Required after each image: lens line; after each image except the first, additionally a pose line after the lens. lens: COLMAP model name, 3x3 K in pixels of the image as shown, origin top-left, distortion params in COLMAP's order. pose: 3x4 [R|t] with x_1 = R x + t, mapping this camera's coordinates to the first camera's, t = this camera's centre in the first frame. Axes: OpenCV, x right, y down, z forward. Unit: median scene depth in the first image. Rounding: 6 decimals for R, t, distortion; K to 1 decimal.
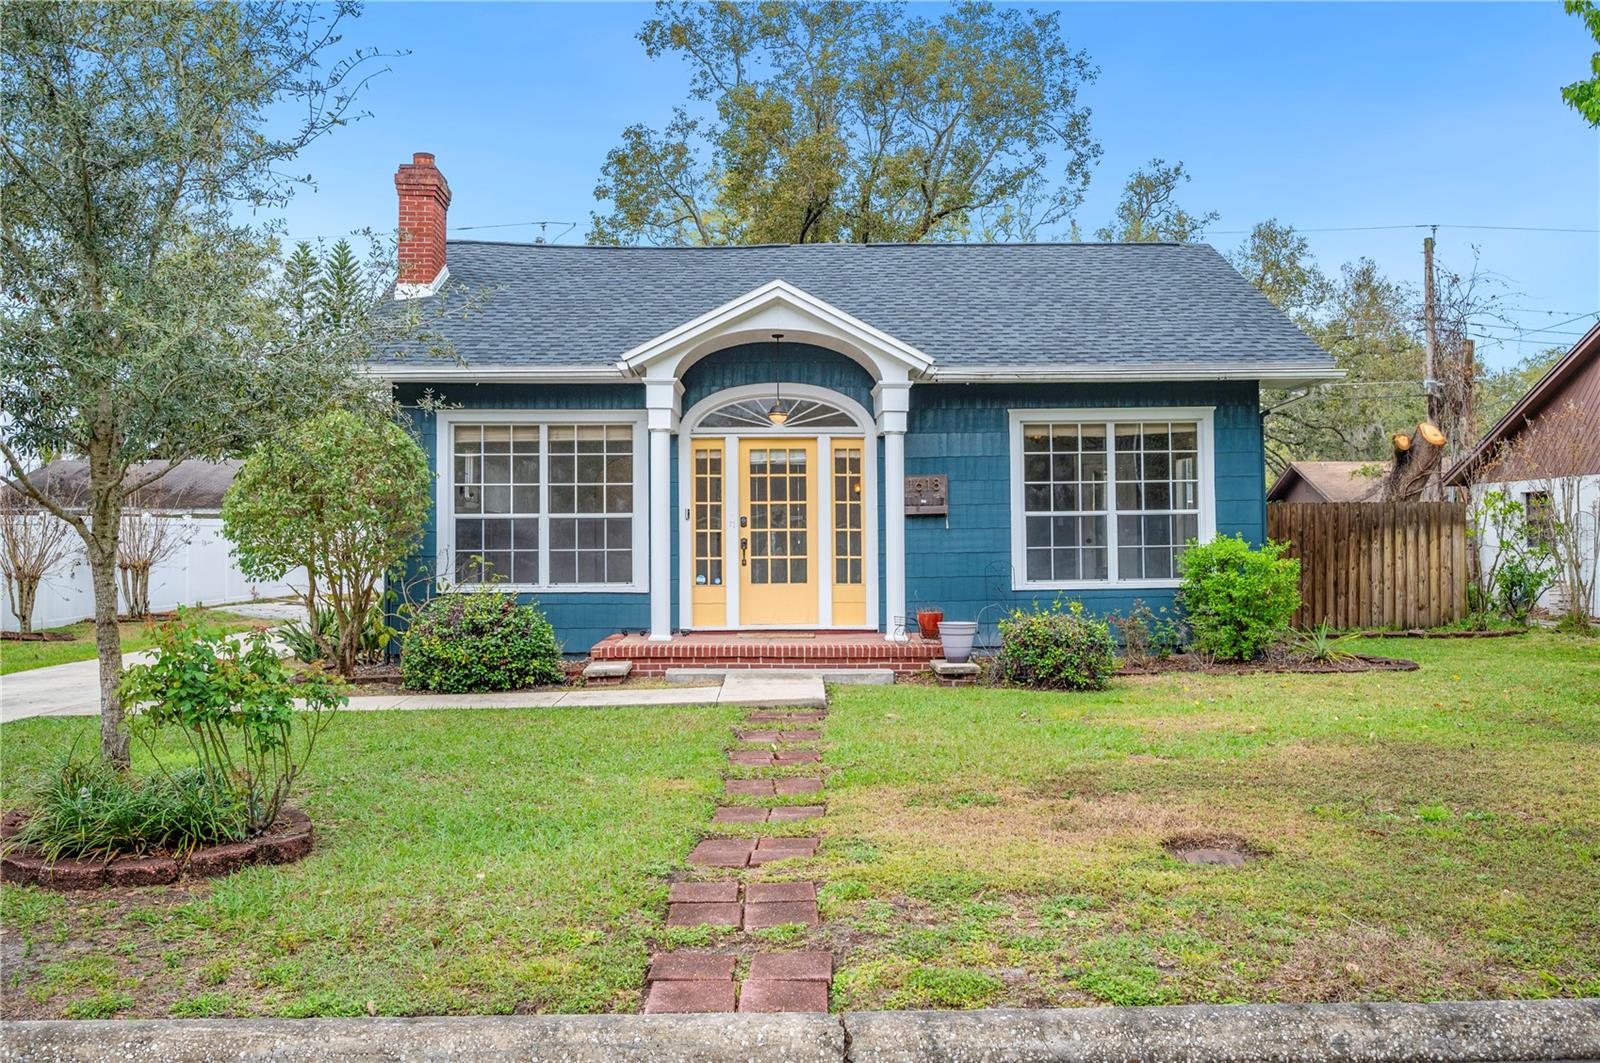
lens RADIAL K [[1380.7, 0, 866.8], [0, 1380.7, 491.0], [0, 0, 1]] dist [-0.001754, 0.005457]
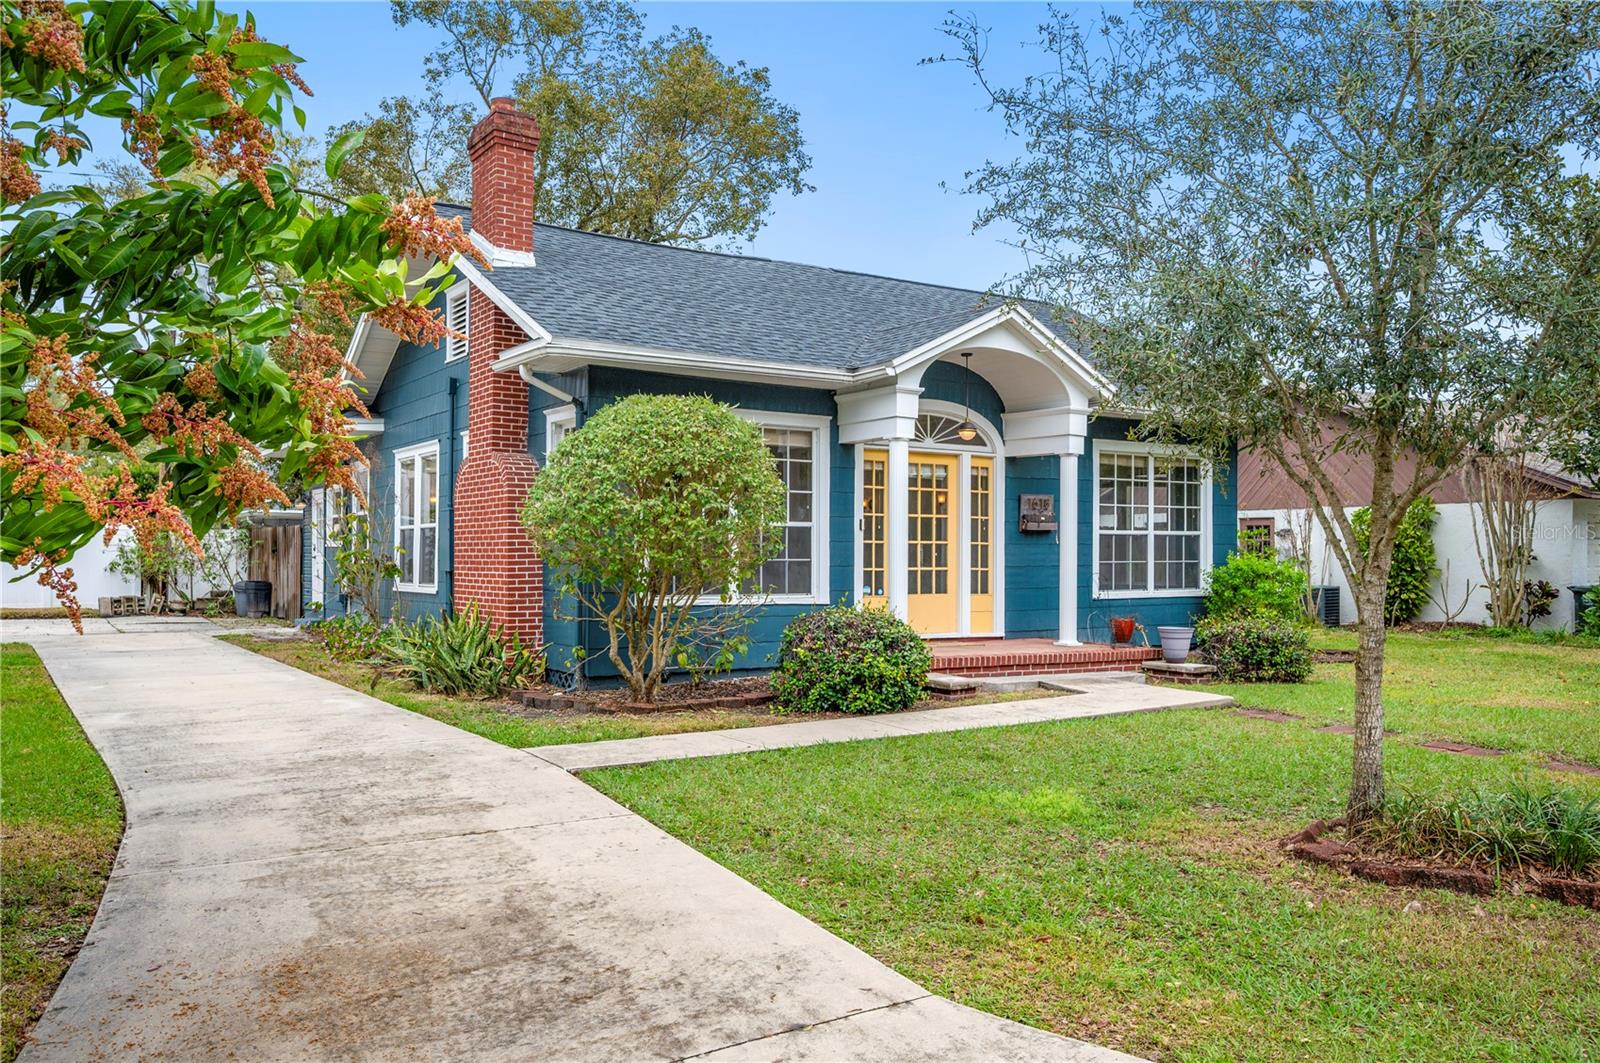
lens RADIAL K [[1243.7, 0, 804.9], [0, 1243.7, 558.6], [0, 0, 1]] dist [0.003431, 0.000182]
pose [[0.856328, 0.010806, 0.516319, -0.620698], [-0.029515, 0.999171, 0.028040, 0.016988], [-0.515588, -0.039251, 0.855937, 0.250703]]
